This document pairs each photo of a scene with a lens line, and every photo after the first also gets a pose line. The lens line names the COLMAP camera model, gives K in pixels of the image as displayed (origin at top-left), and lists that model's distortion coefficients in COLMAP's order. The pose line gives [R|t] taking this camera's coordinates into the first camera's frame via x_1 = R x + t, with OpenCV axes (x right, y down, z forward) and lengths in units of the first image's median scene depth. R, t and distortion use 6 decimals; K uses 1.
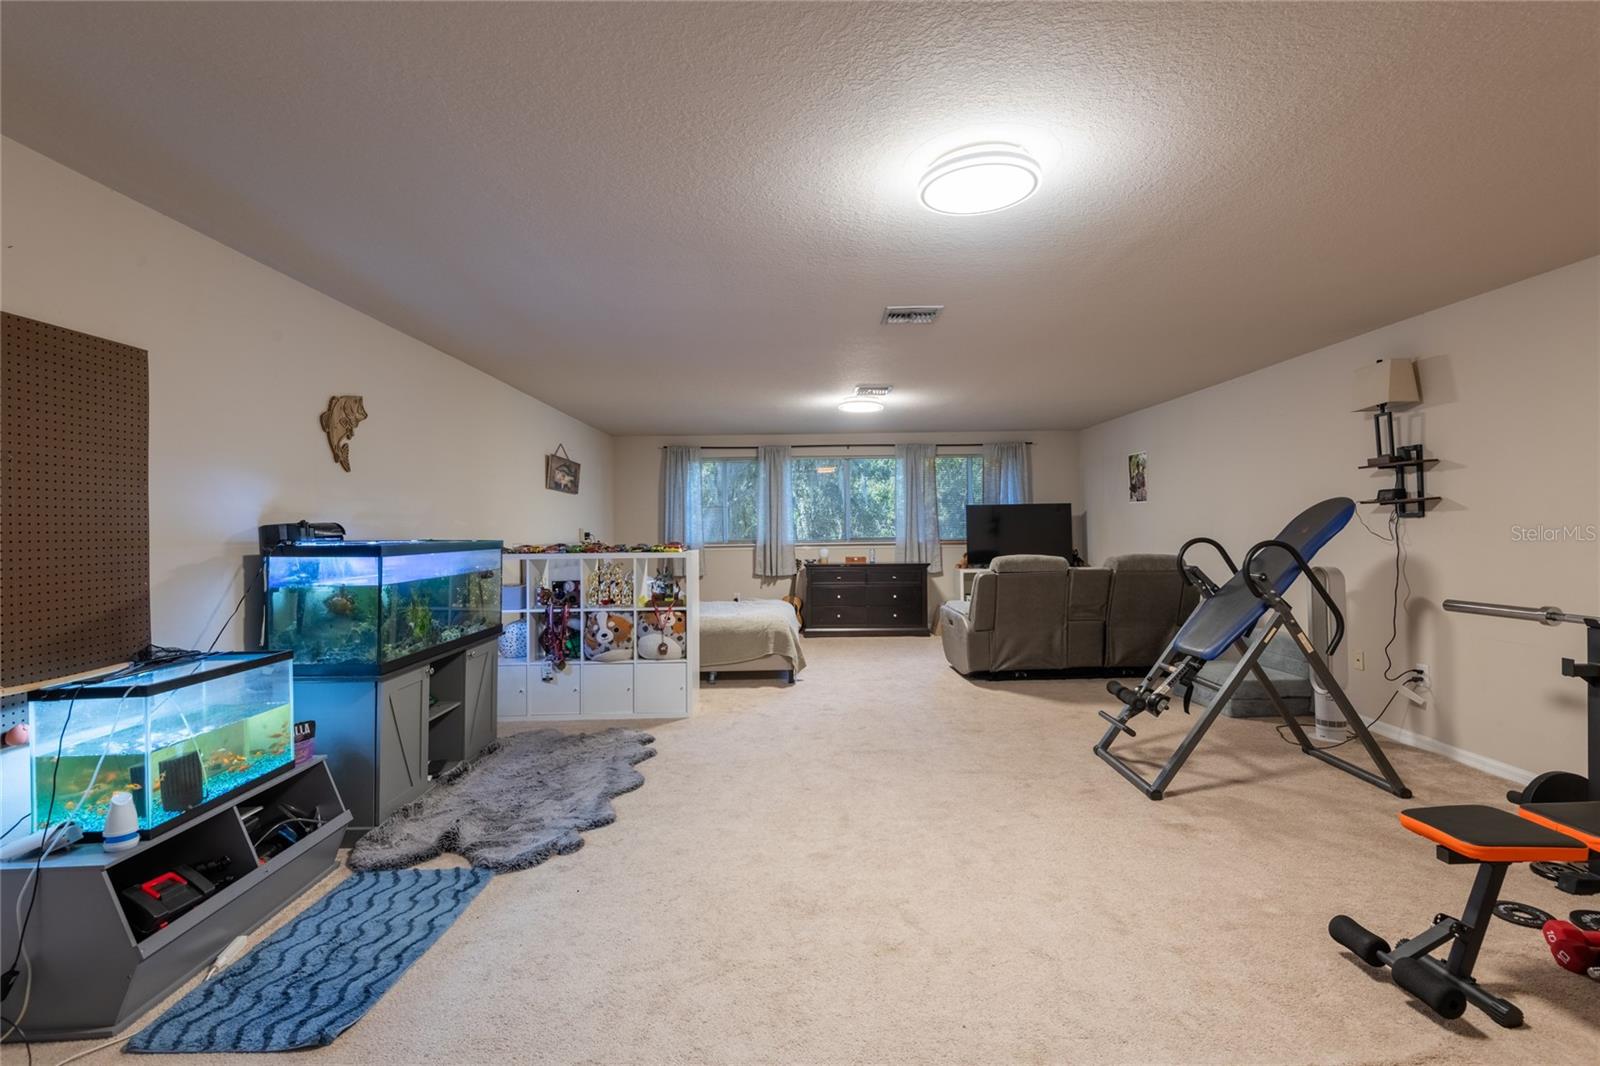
lens RADIAL K [[732.1, 0, 803.3], [0, 732.1, 531.3], [0, 0, 1]] dist [-0.000170, -0.000015]
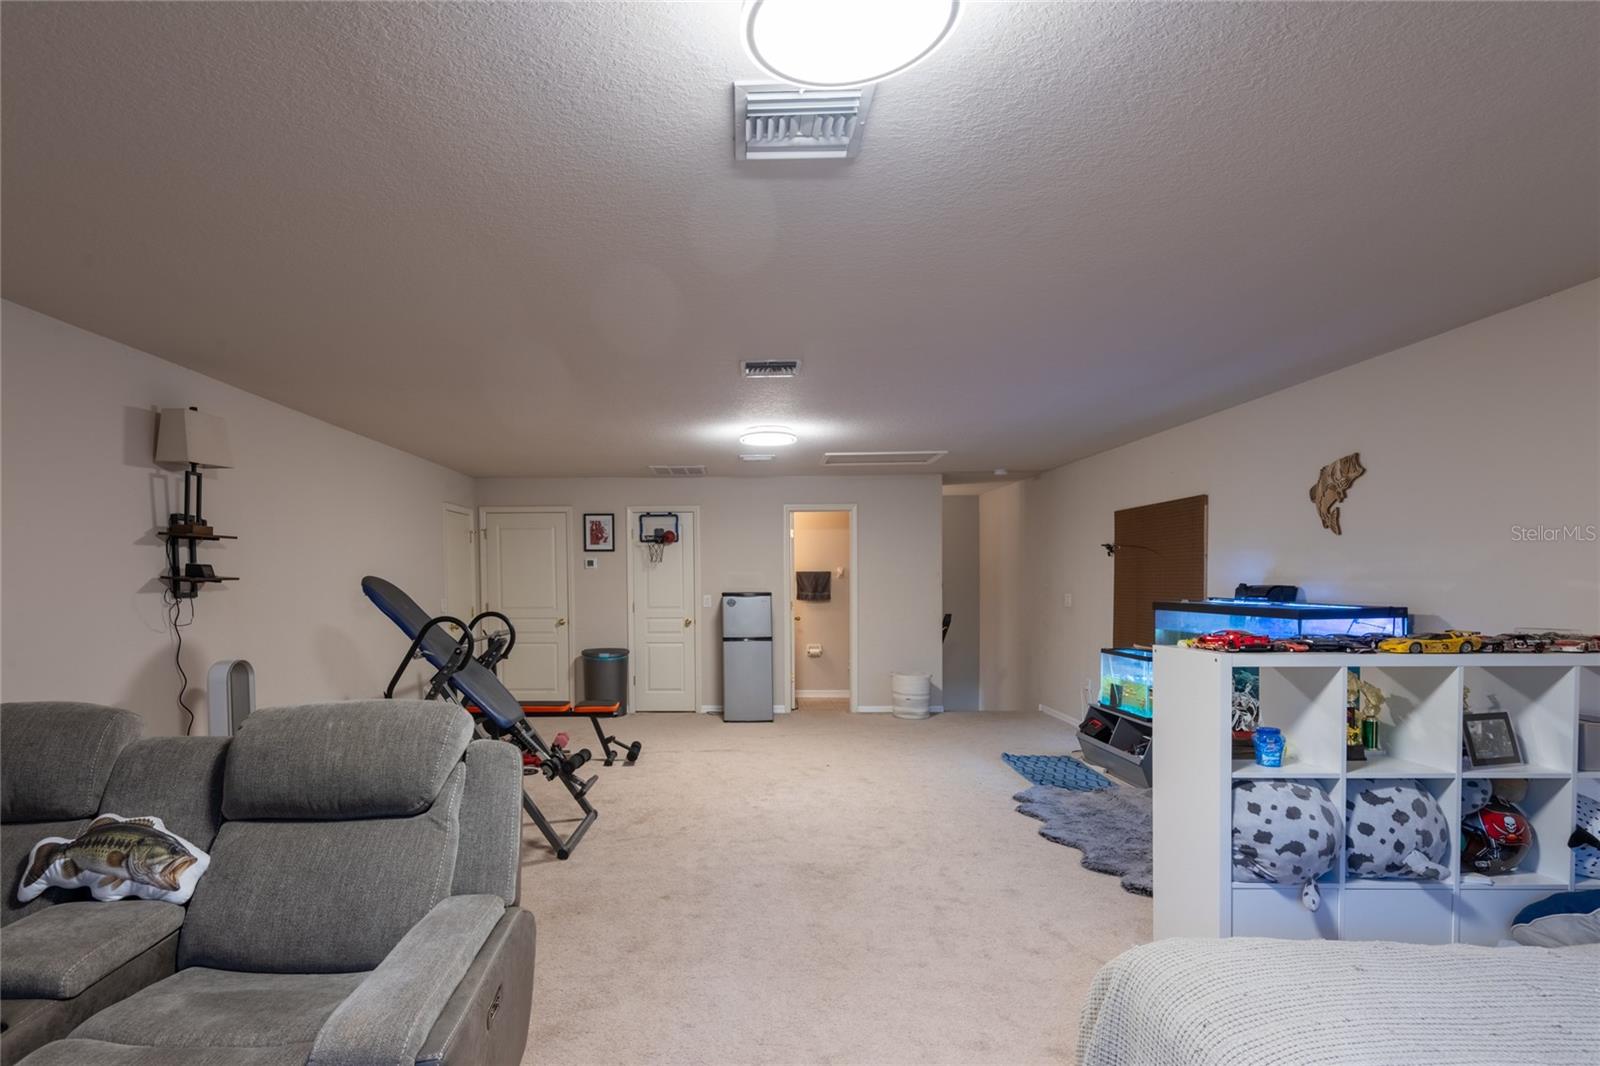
lens RADIAL K [[732.1, 0, 799.9], [0, 732.1, 540.9], [0, 0, 1]] dist [-0.000170, -0.000015]
pose [[-0.997431, 0.008780, -0.071091, 0.175219], [0.009085, 0.999951, -0.003968, -0.076360], [0.071053, -0.004604, -0.997462, 1.916589]]
